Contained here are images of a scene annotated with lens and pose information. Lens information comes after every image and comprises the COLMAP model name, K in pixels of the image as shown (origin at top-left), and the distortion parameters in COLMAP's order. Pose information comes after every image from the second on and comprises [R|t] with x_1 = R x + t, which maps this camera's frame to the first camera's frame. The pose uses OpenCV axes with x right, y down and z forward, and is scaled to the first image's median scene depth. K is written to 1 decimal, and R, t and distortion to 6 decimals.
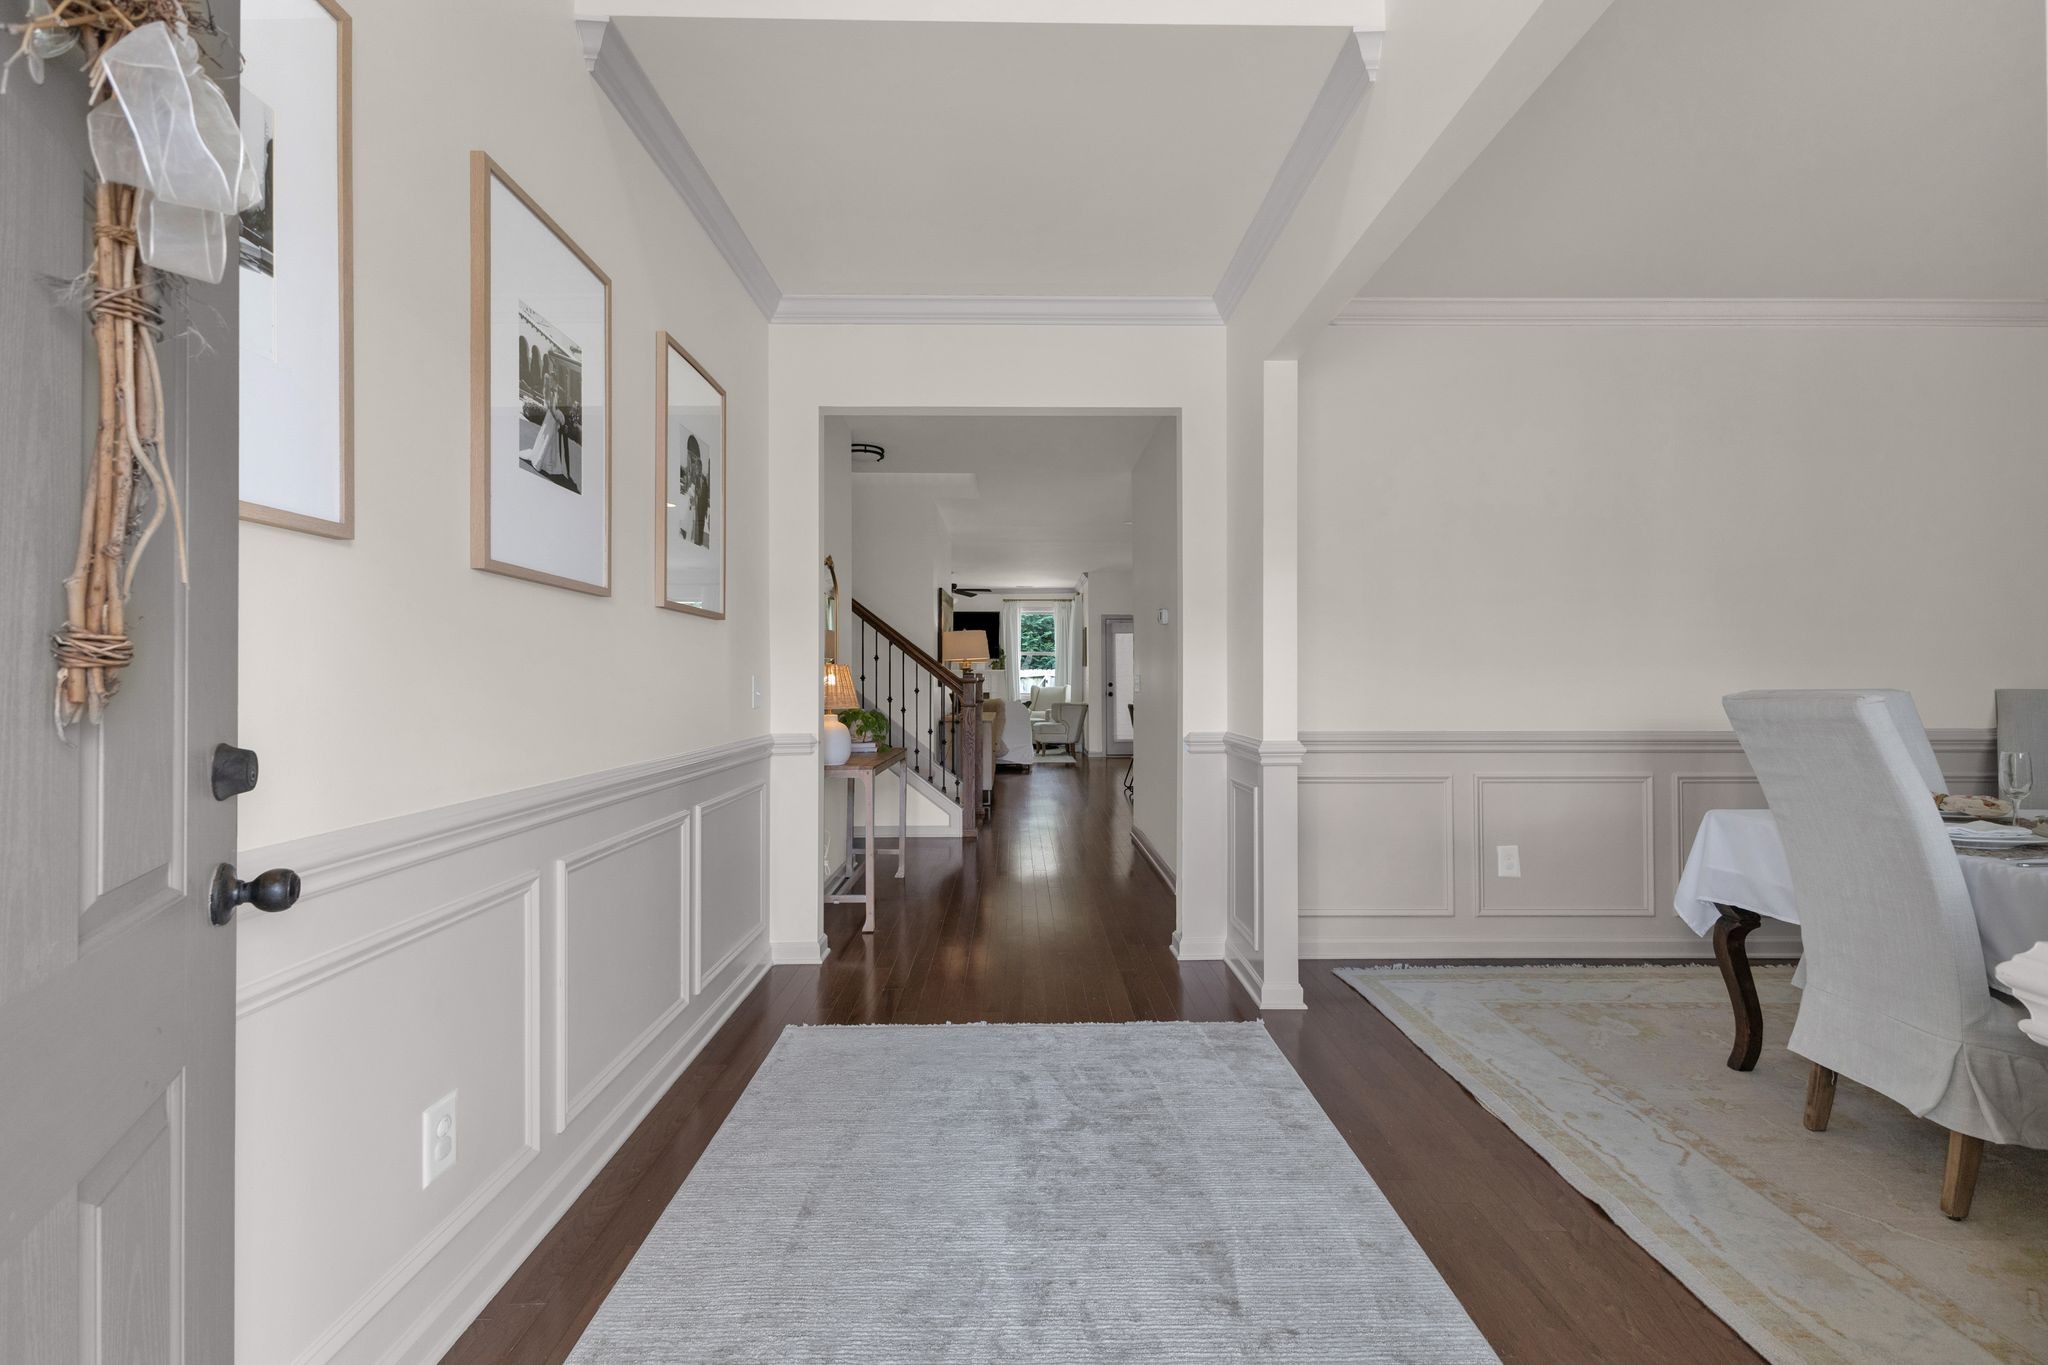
lens RADIAL K [[888.7, 0, 1022.4], [0, 888.7, 660.7], [0, 0, 1]] dist [0.003451, 0.000033]
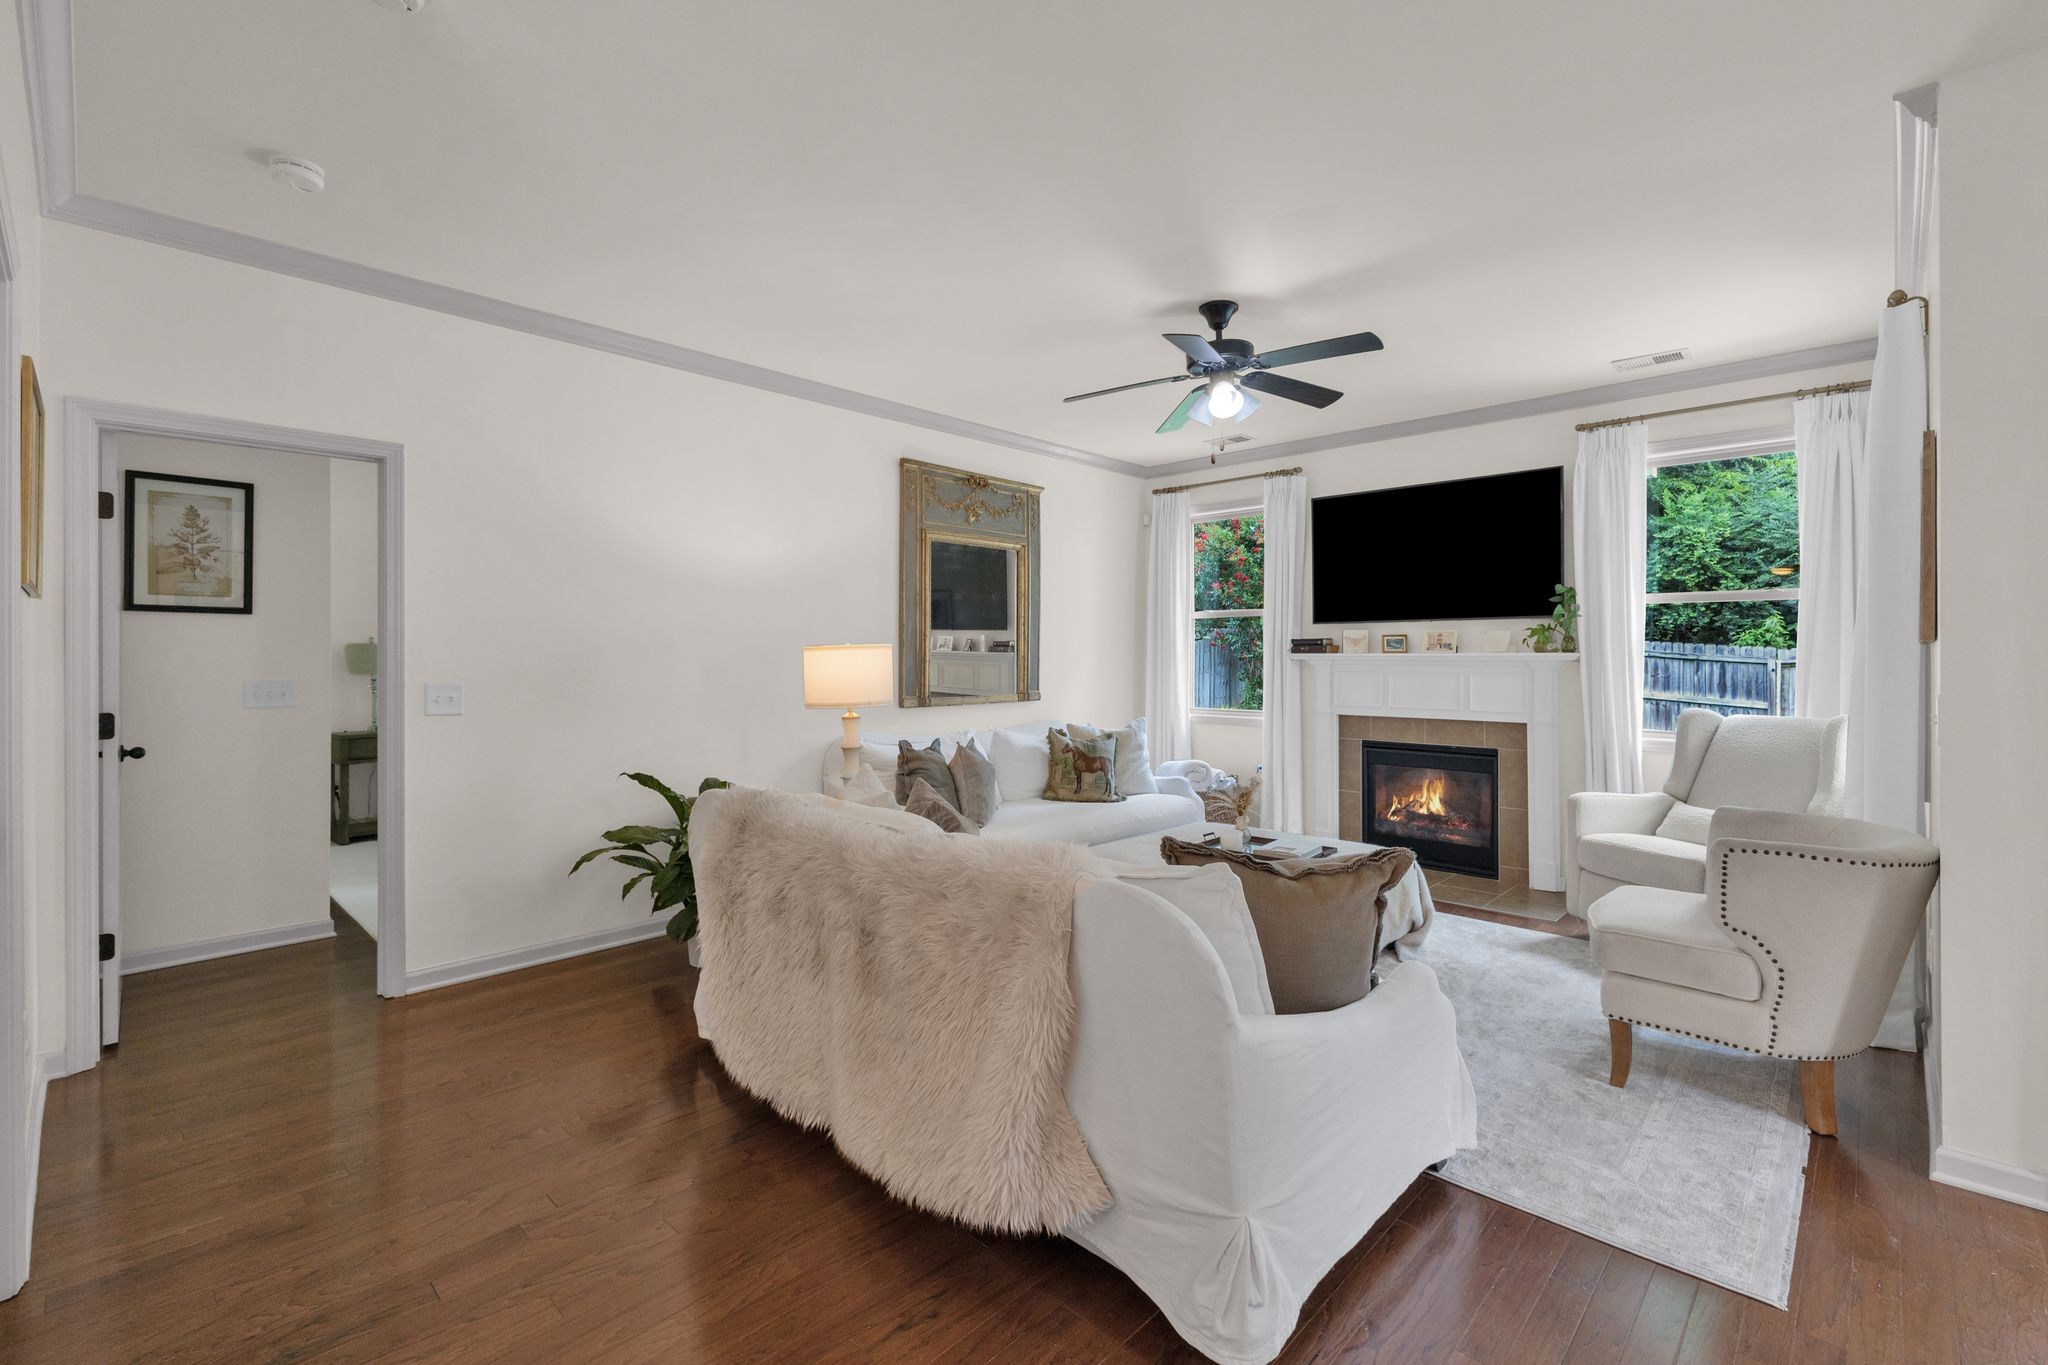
lens RADIAL K [[888.7, 0, 1022.4], [0, 888.7, 660.7], [0, 0, 1]] dist [0.003451, 0.000033]
pose [[0.714036, 0.003485, -0.700101, 0.063006], [0.014541, 0.999698, 0.019807, 0.003707], [0.699958, -0.024323, 0.713769, 0.692659]]
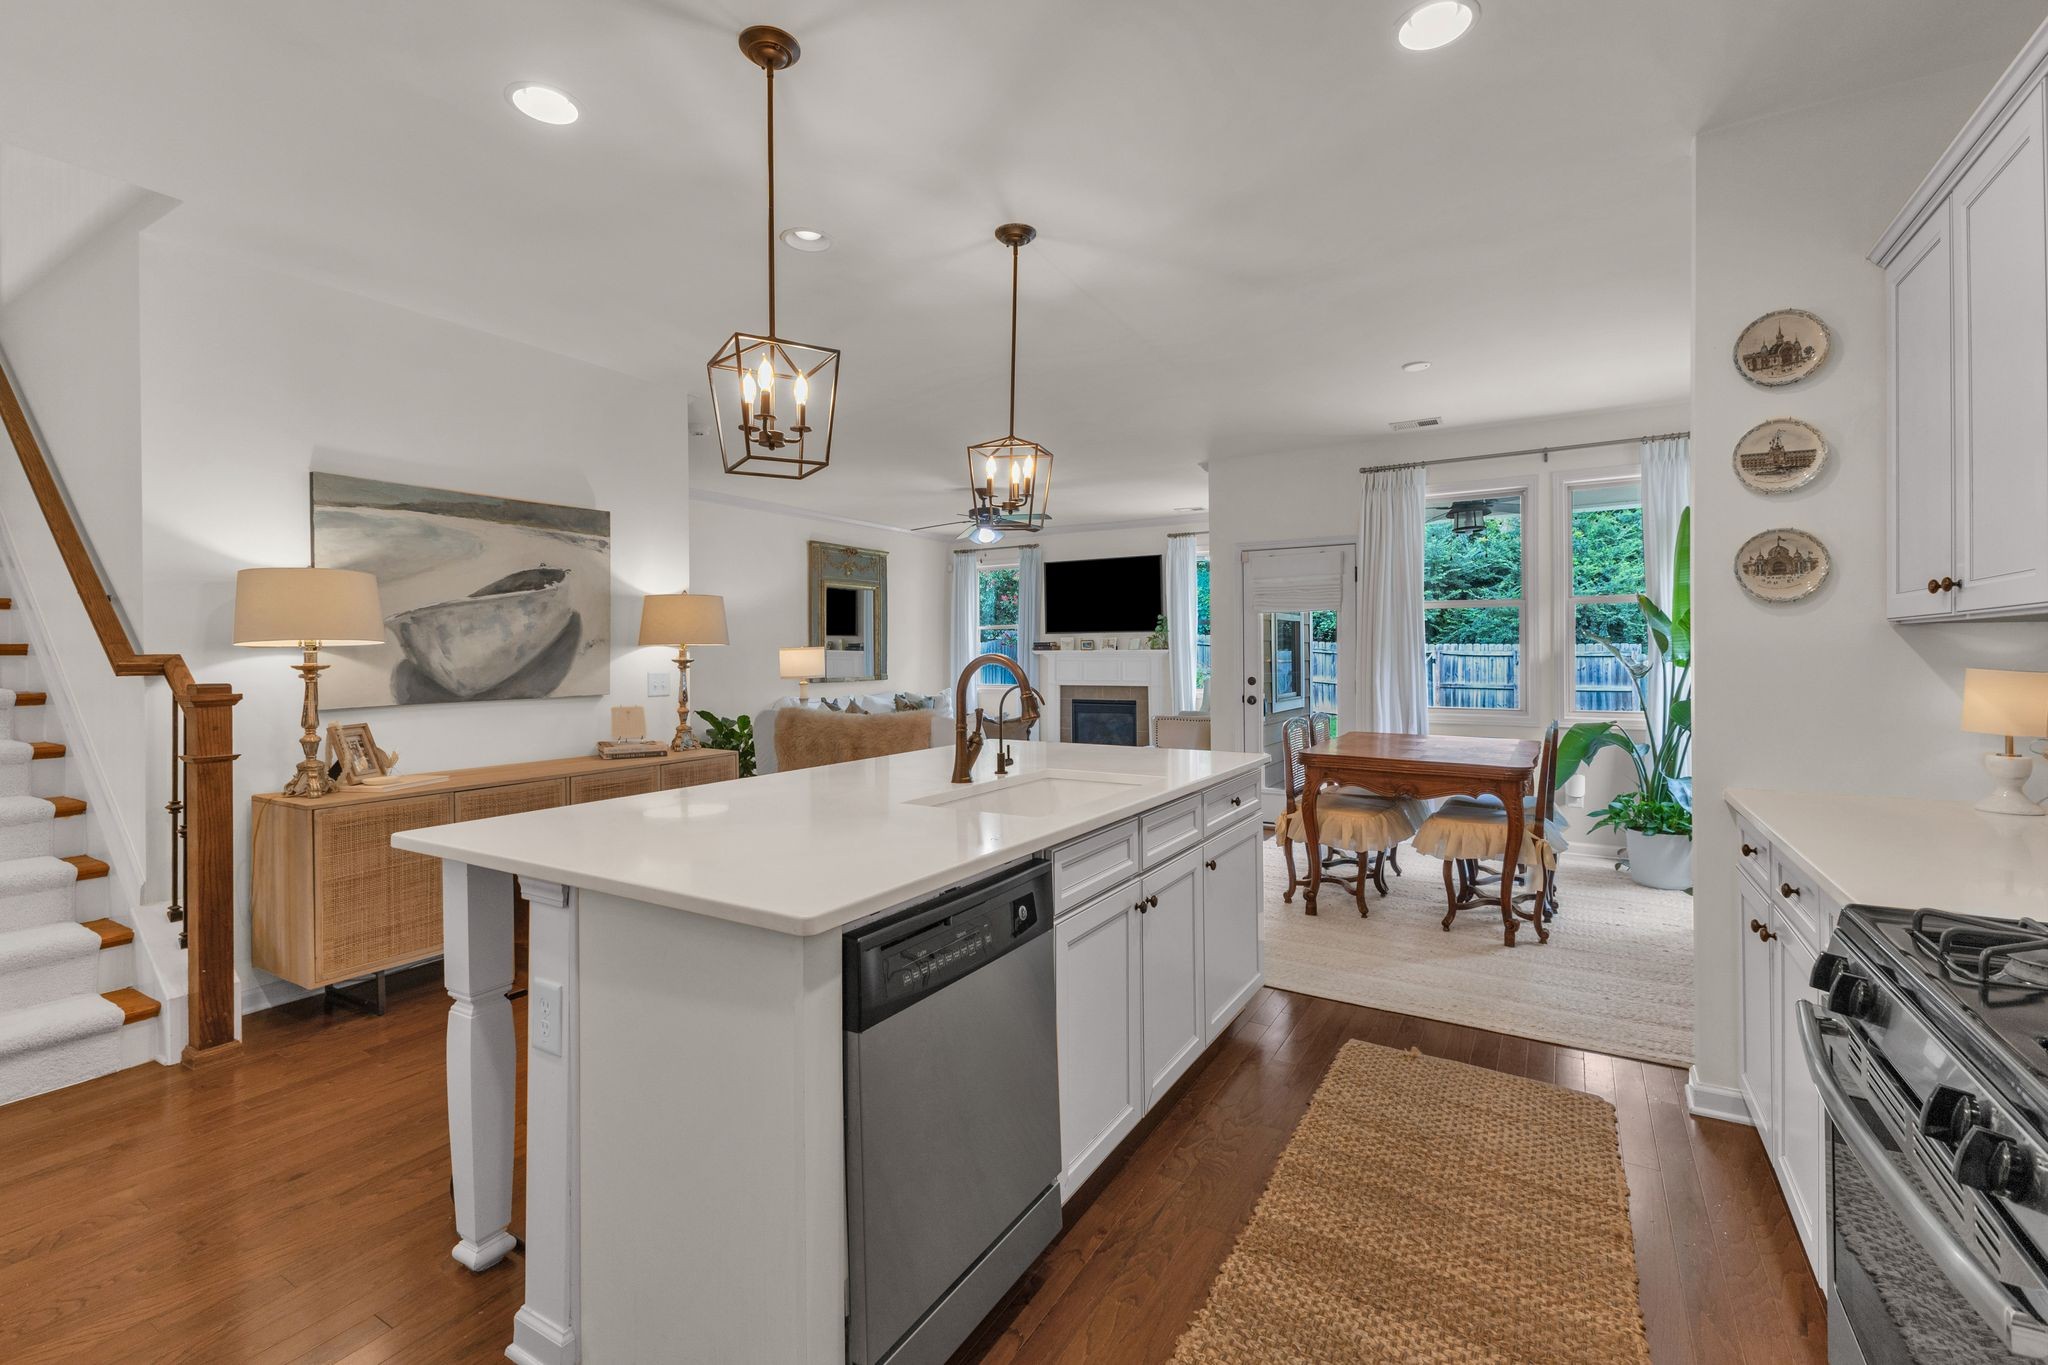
lens RADIAL K [[888.7, 0, 1022.4], [0, 888.7, 660.7], [0, 0, 1]] dist [0.003451, 0.000033]
pose [[0.849306, -0.001443, -0.527898, 0.232971], [0.017742, 0.999509, 0.025812, -0.000215], [0.527602, -0.031288, 0.848915, 0.462379]]
